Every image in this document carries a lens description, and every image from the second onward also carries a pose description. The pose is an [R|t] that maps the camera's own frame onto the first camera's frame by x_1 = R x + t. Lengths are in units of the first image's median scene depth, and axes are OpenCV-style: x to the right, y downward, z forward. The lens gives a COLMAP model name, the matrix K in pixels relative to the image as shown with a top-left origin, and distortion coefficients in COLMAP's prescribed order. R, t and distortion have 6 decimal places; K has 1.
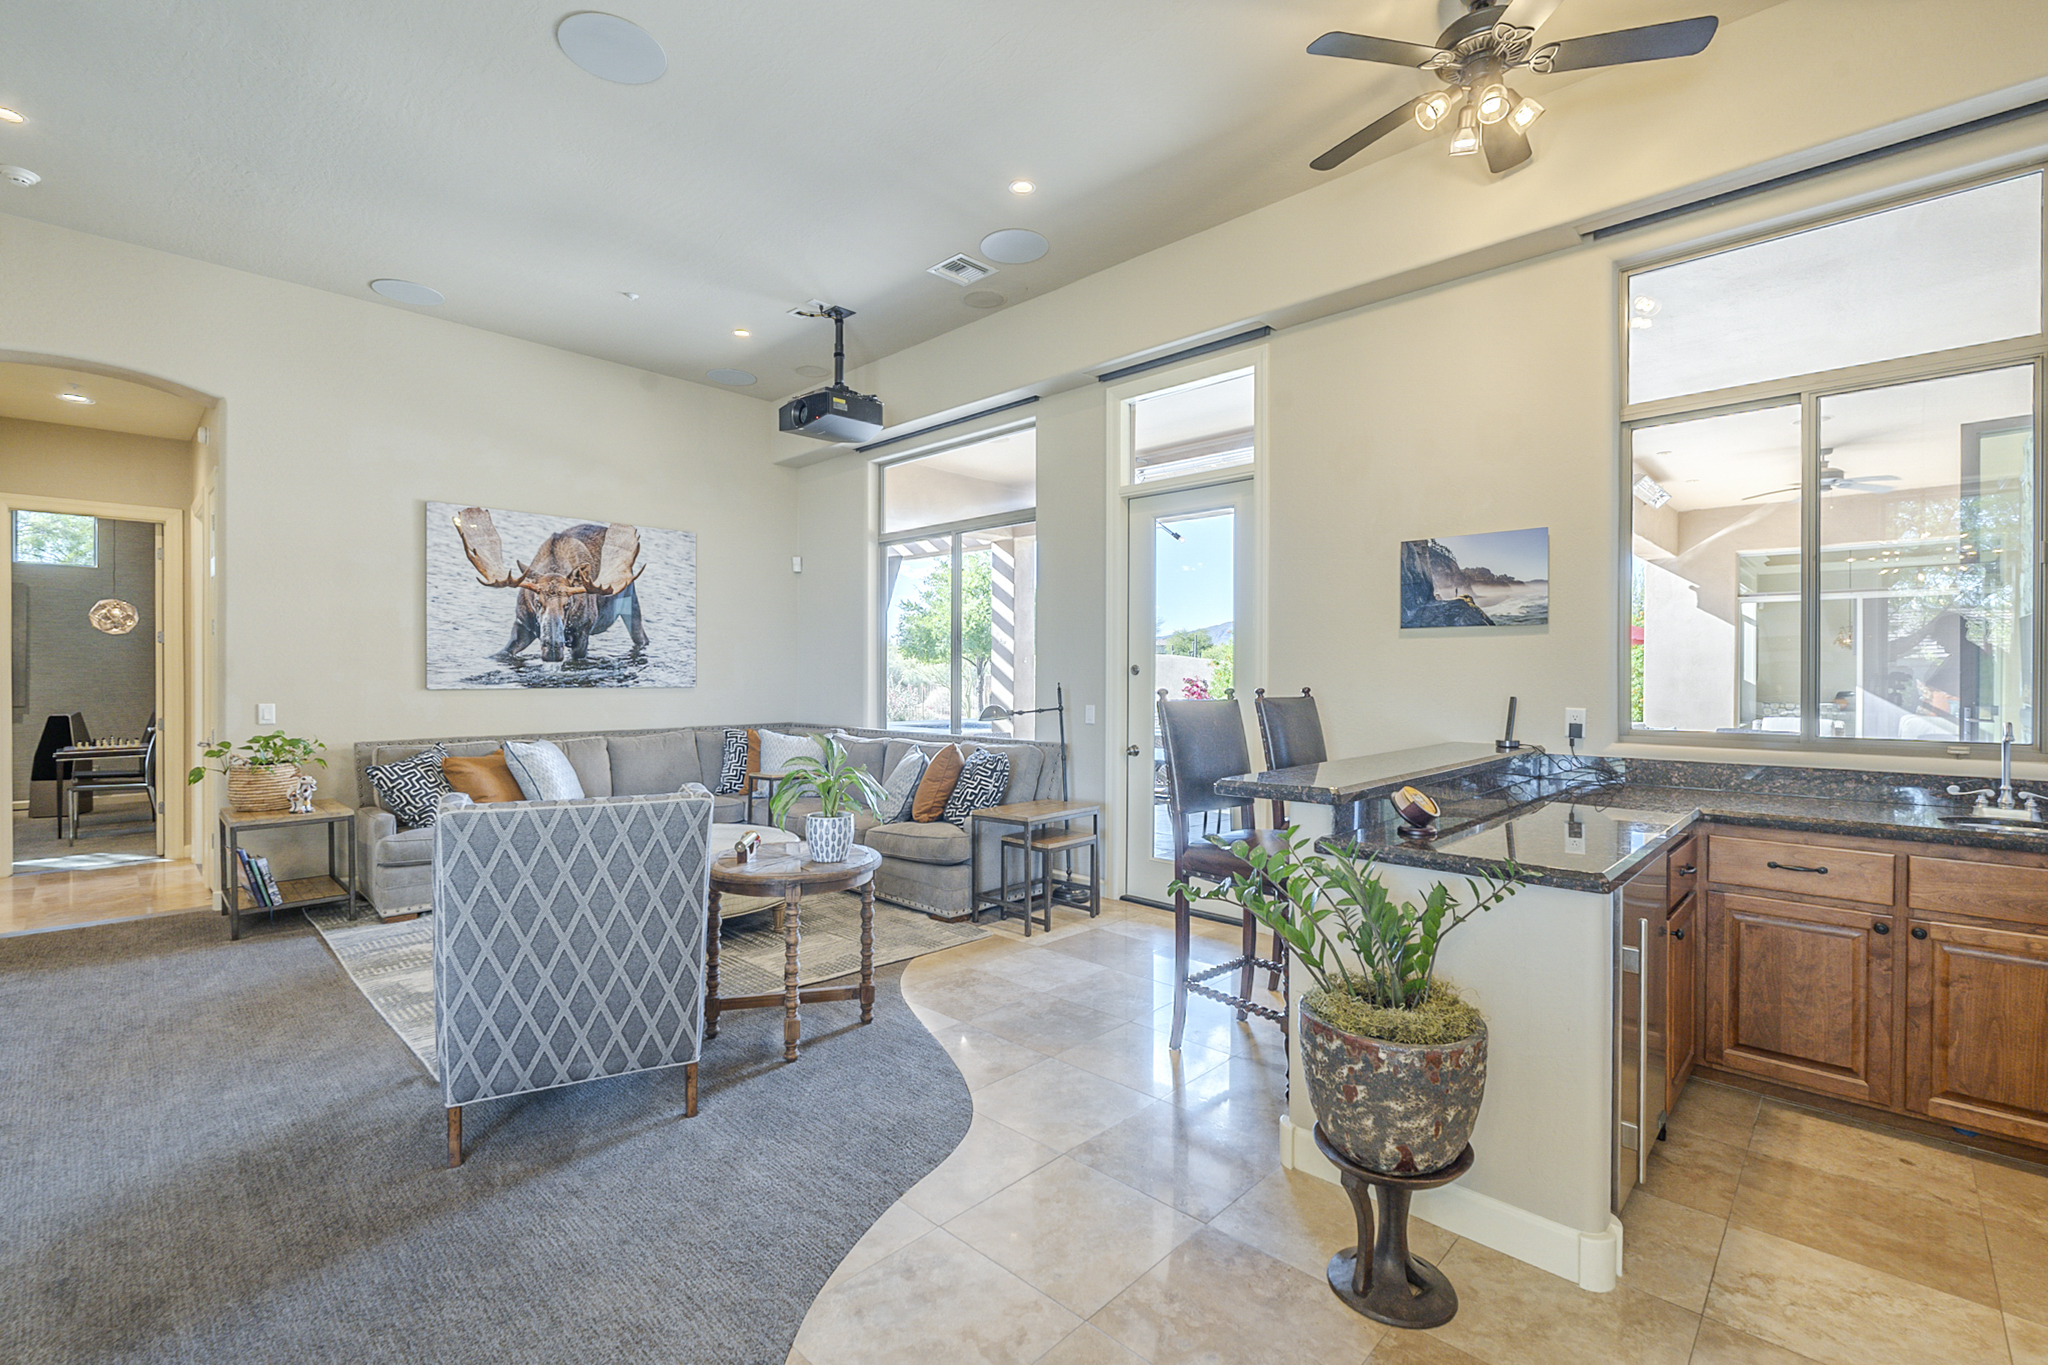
lens RADIAL K [[898.6, 0, 1023.5], [0, 898.6, 673.8], [0, 0, 1]] dist [-0.000478, 0.000026]
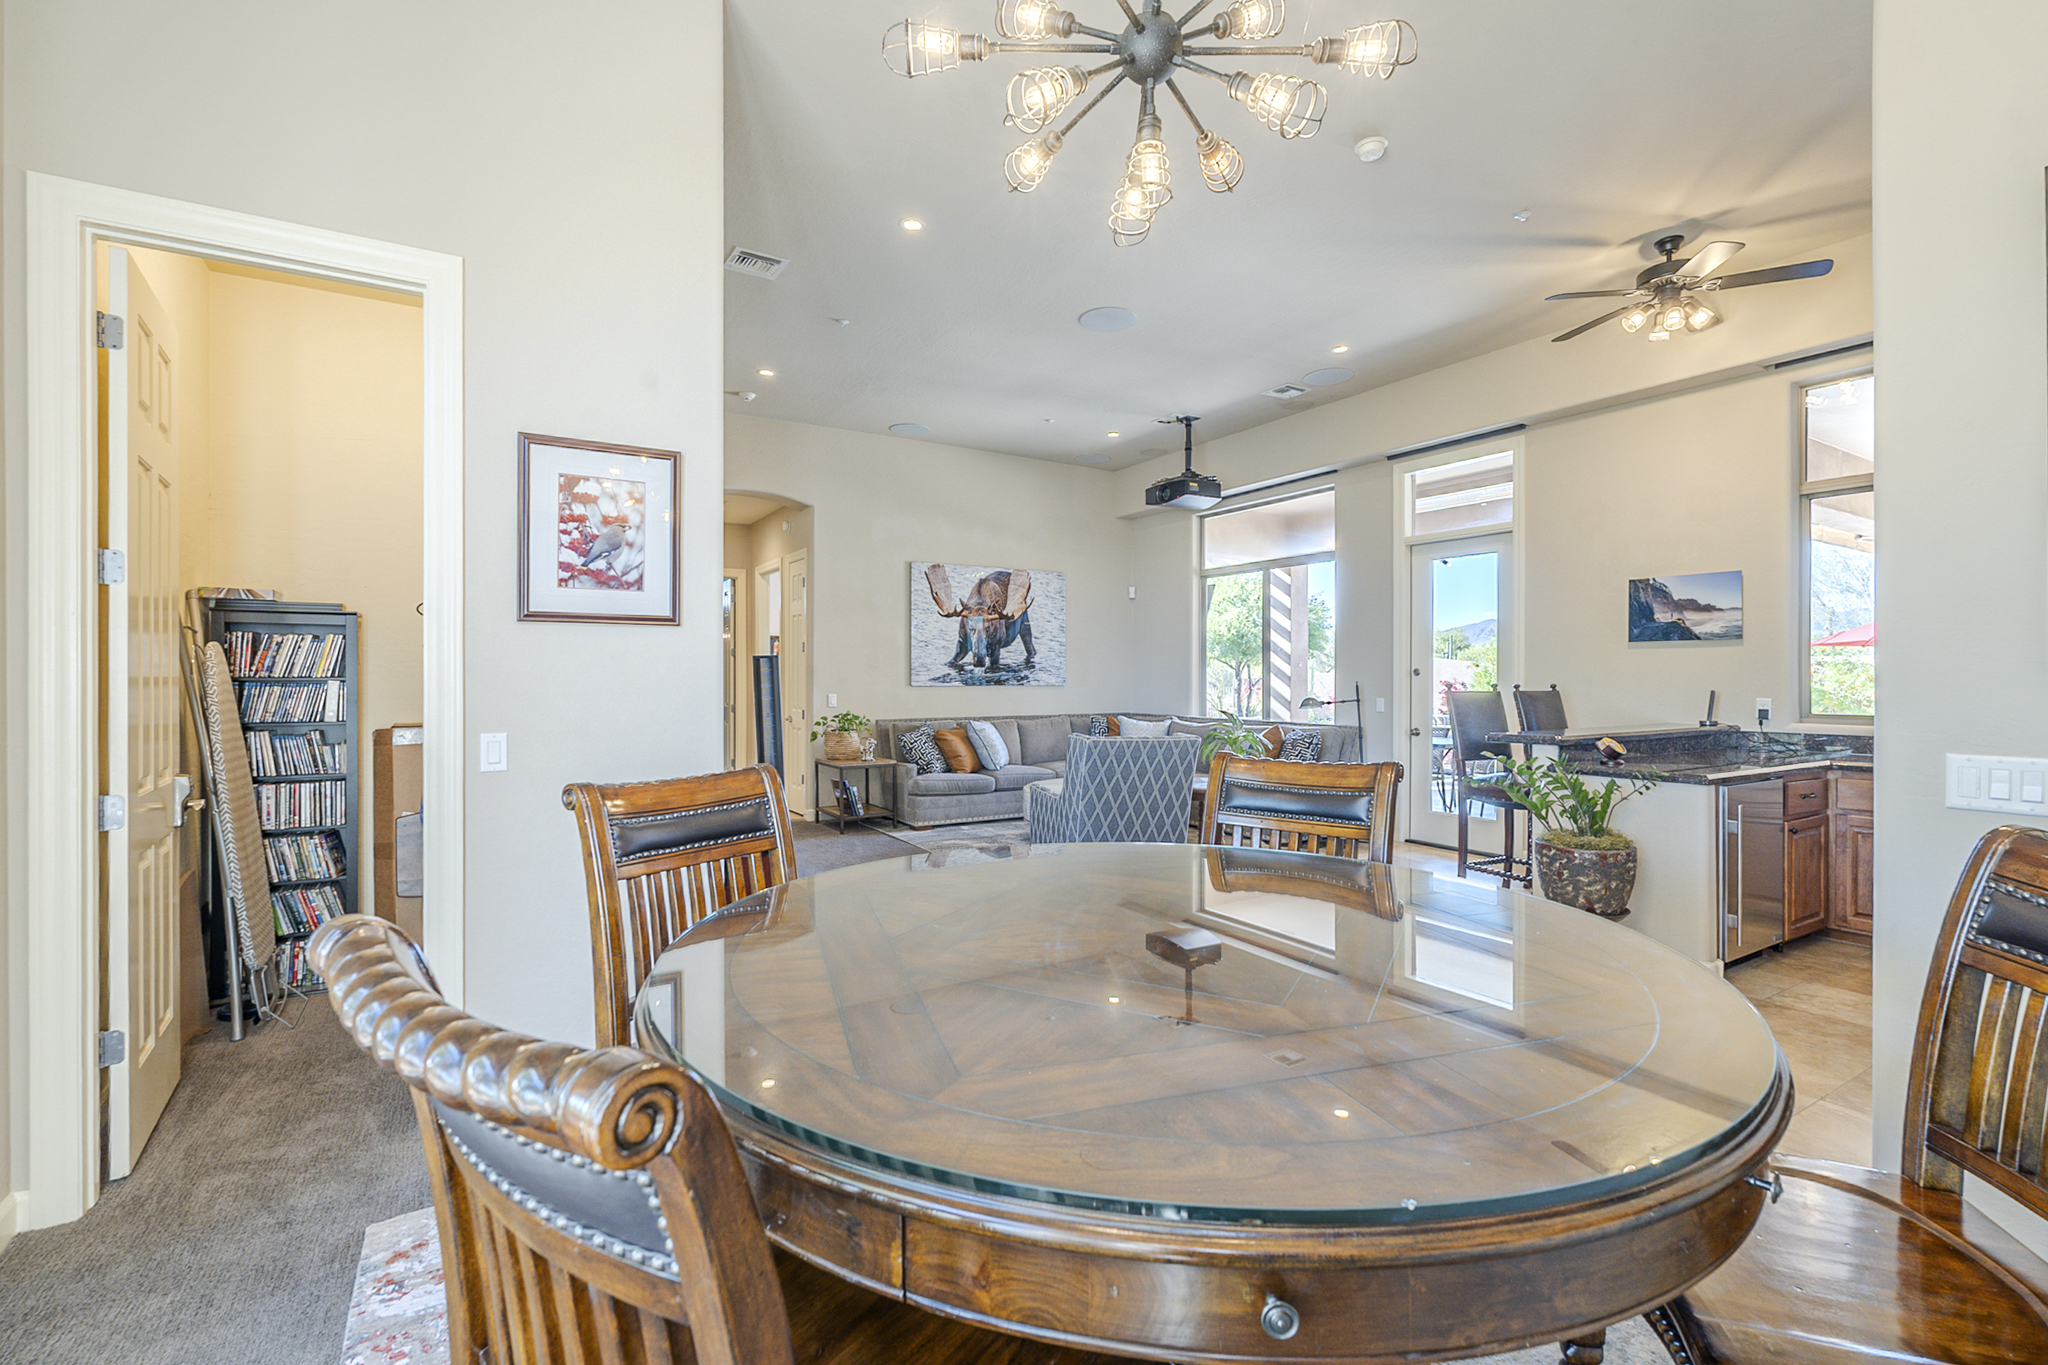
lens RADIAL K [[898.6, 0, 1023.5], [0, 898.6, 673.8], [0, 0, 1]] dist [-0.000478, 0.000026]
pose [[0.967960, -0.001709, -0.251097, -0.106962], [0.000933, 0.999994, -0.003209, 0.002155], [0.251101, 0.002872, 0.967957, -0.448552]]
